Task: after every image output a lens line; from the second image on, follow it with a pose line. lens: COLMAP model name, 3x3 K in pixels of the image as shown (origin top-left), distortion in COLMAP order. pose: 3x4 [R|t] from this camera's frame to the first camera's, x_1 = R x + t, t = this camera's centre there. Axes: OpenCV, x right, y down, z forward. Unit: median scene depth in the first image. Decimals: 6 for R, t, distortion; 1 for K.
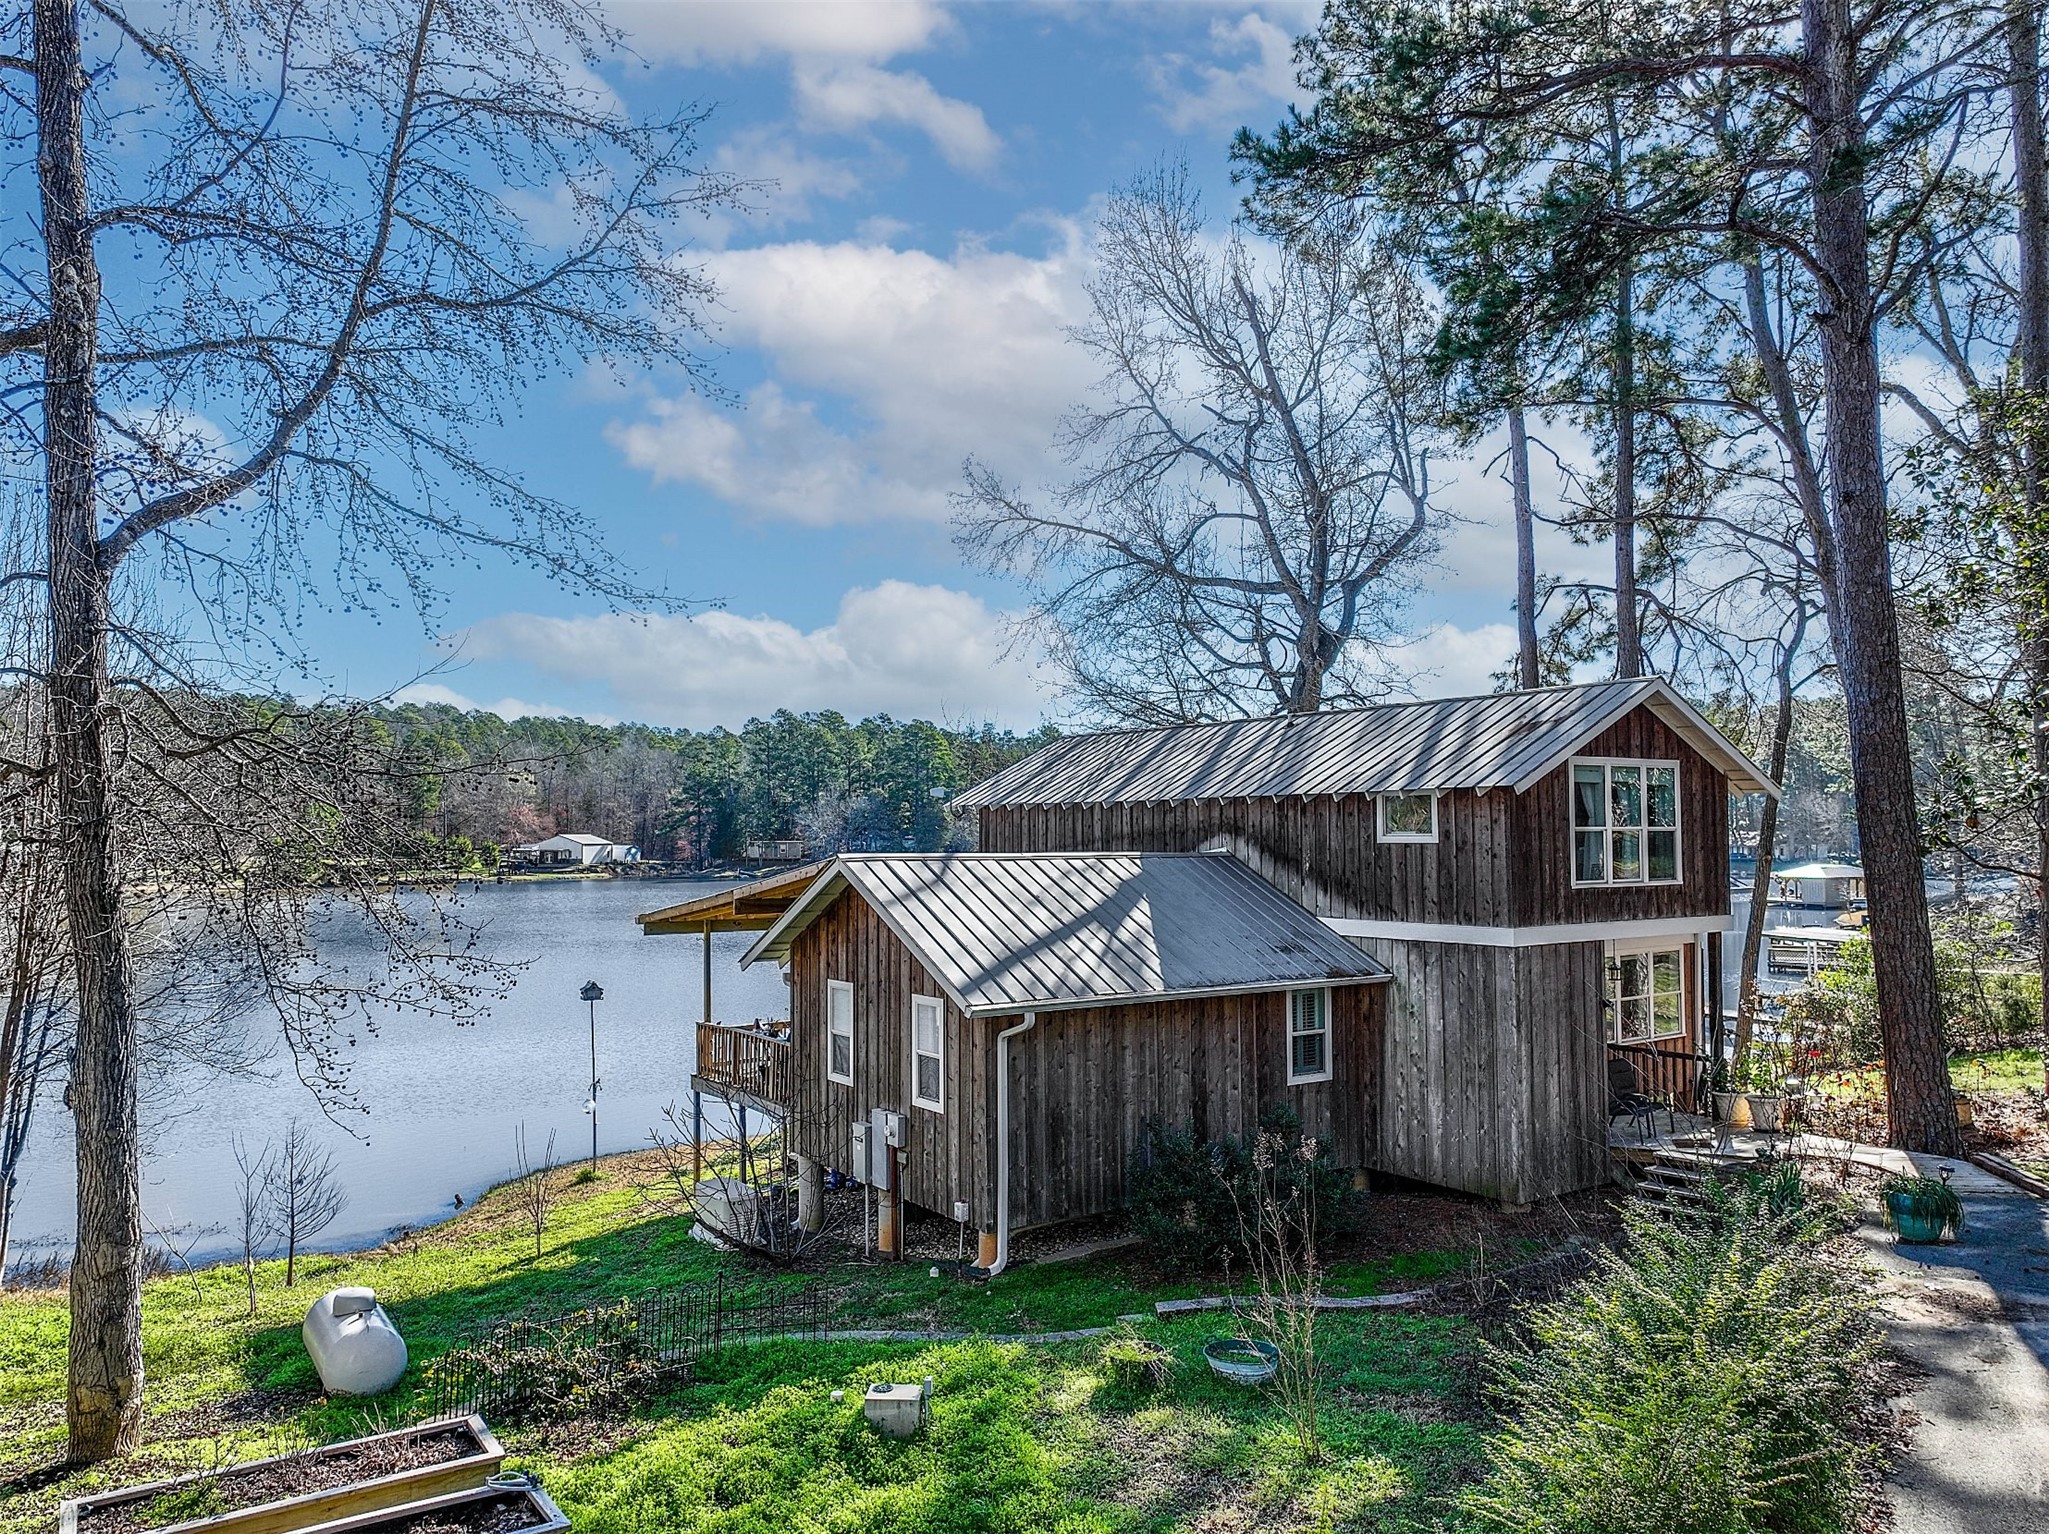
lens RADIAL K [[1438.8, 0, 1020.0], [0, 1438.8, 764.2], [0, 0, 1]] dist [0.007713, 0.005858]
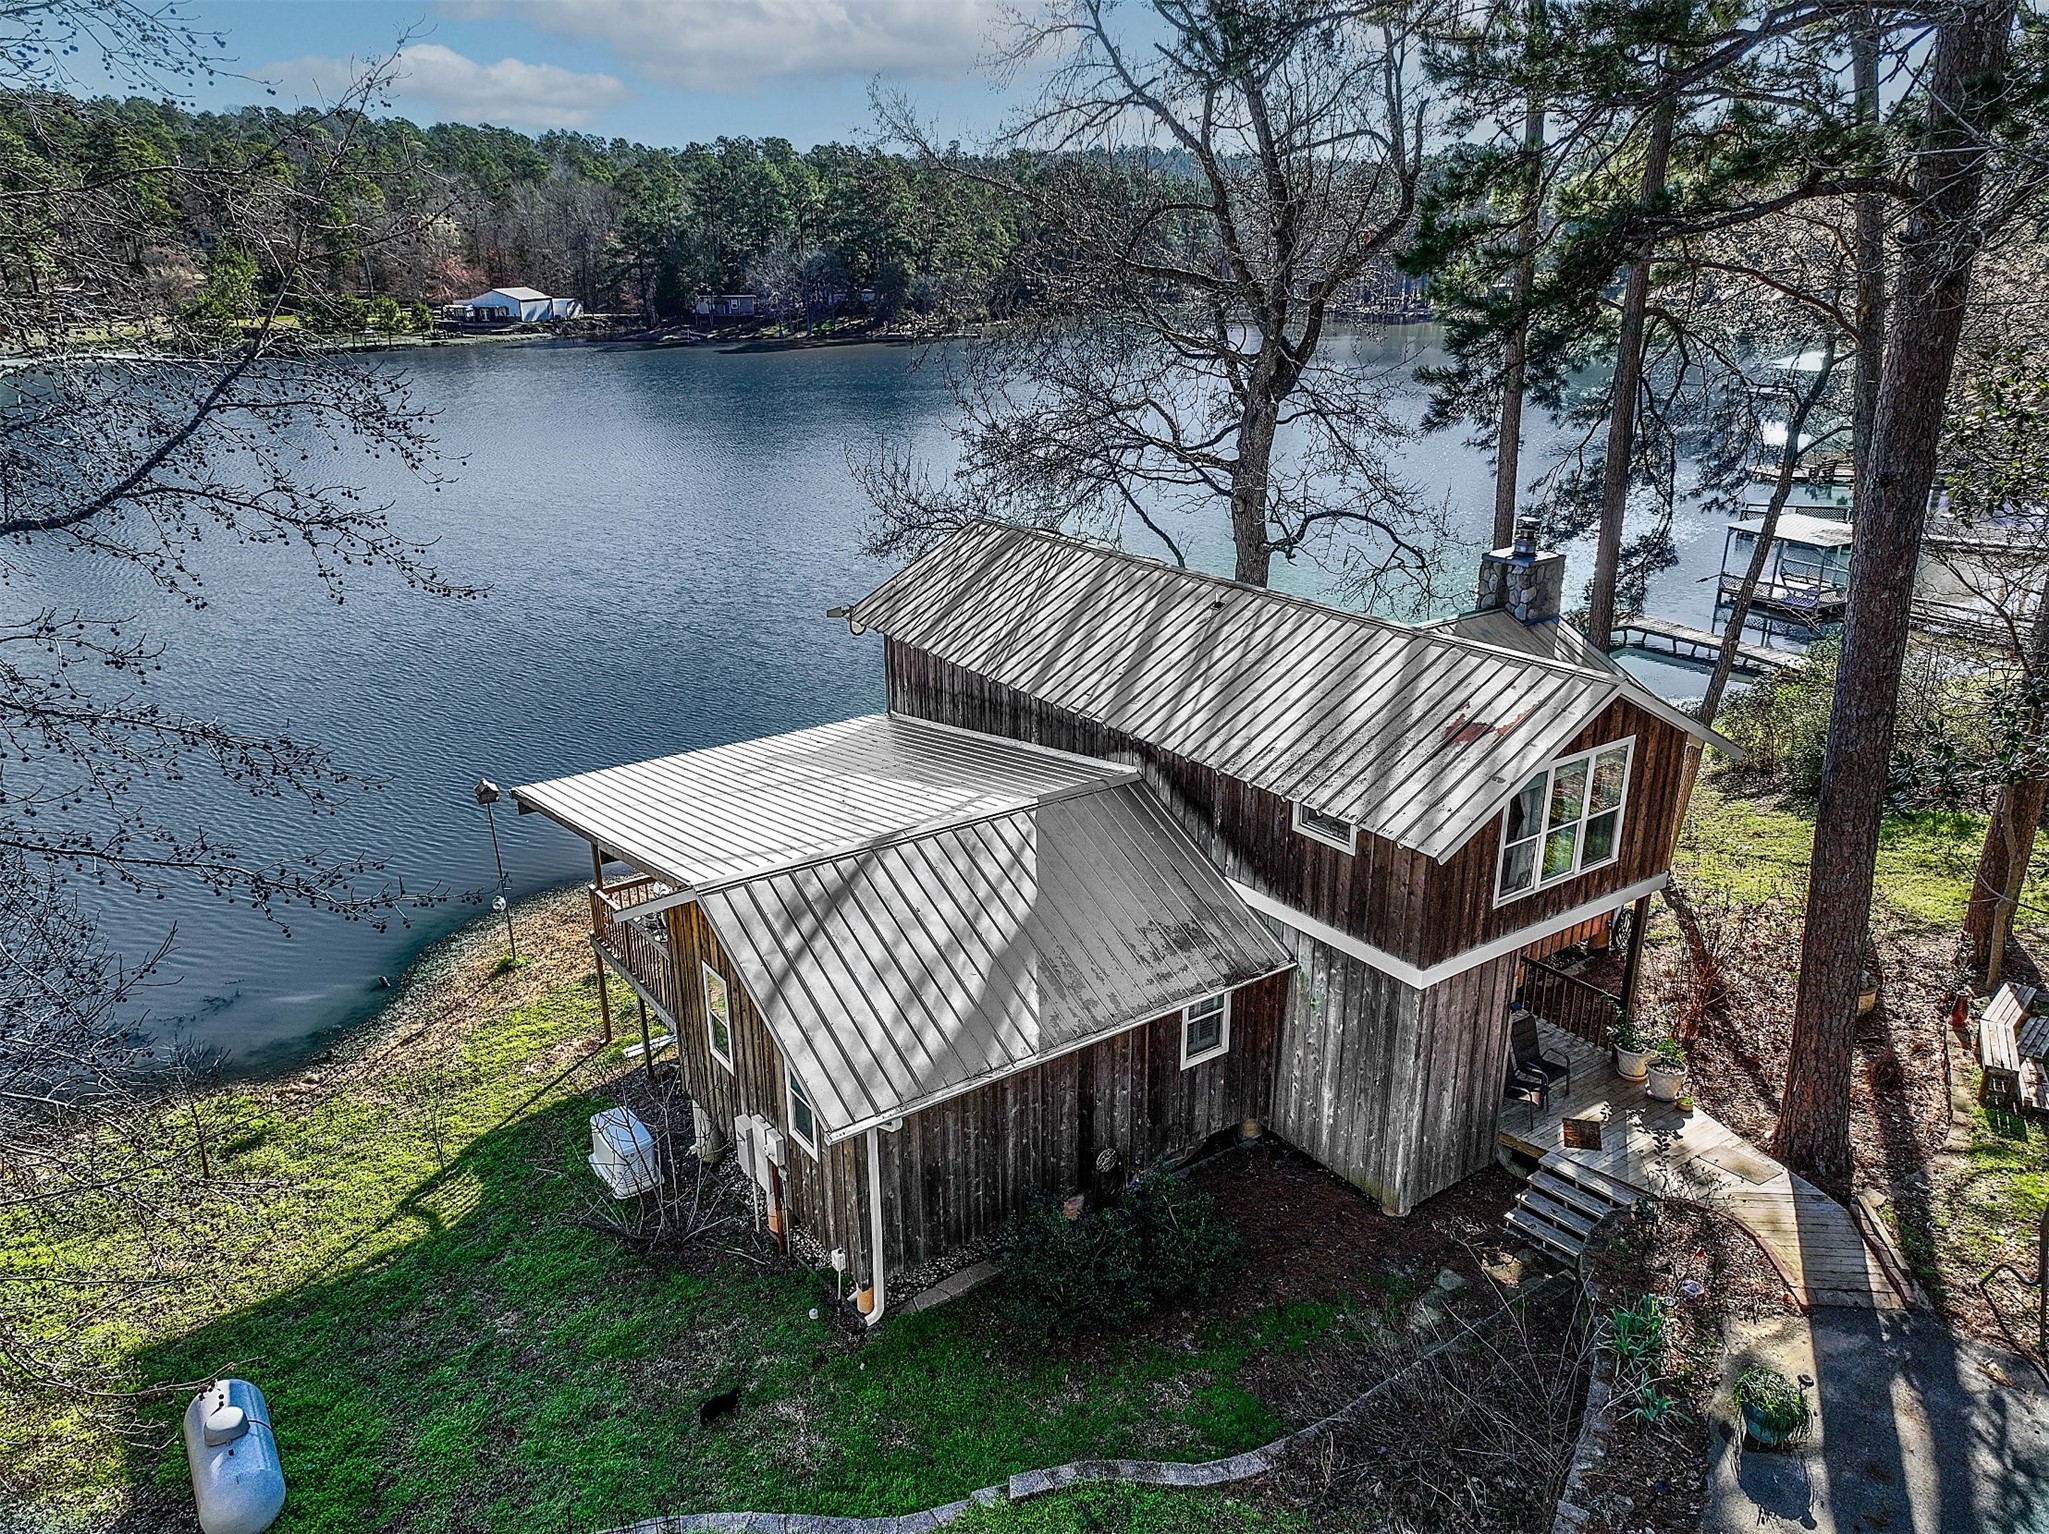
lens RADIAL K [[1438.8, 0, 1018.7], [0, 1438.8, 761.5], [0, 0, 1]] dist [0.007713, 0.005858]
pose [[0.999859, -0.007723, 0.014923, 0.055727], [0.001430, 0.923982, 0.382433, -0.302333], [-0.016742, -0.382358, 0.923863, 0.158805]]
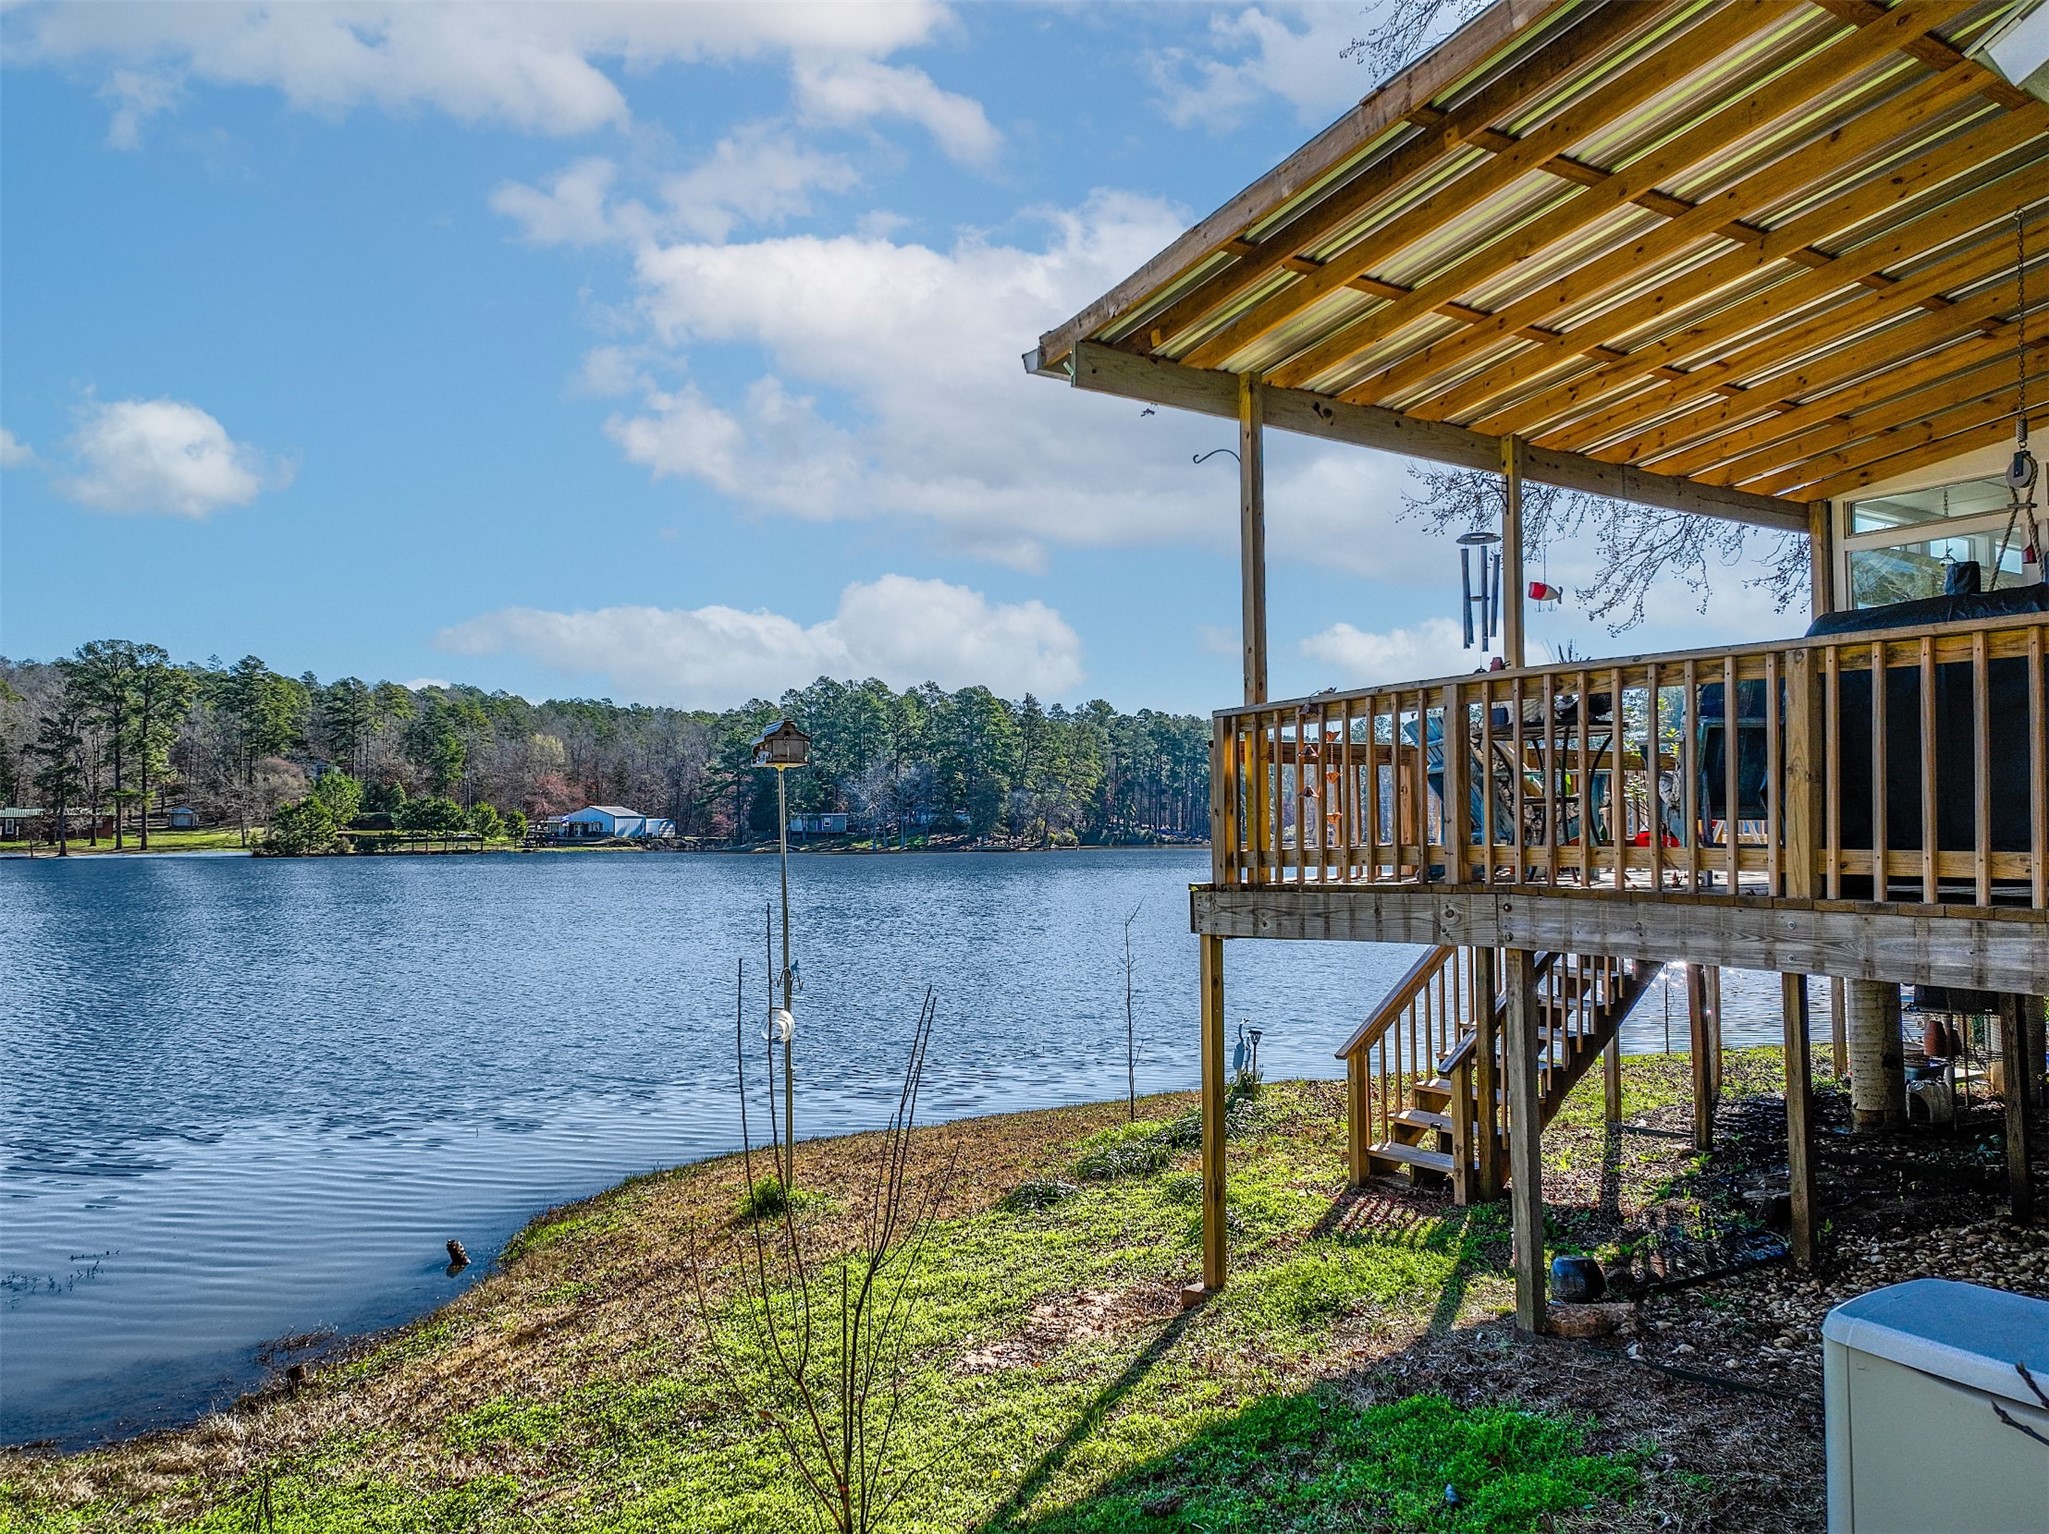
lens RADIAL K [[1438.8, 0, 1026.2], [0, 1438.8, 761.7], [0, 0, 1]] dist [0.007713, 0.005858]
pose [[0.999931, 0.001051, -0.011704, -0.298180], [-0.001029, 0.999998, 0.001905, 0.215907], [0.011706, -0.001892, 0.999930, 0.793433]]
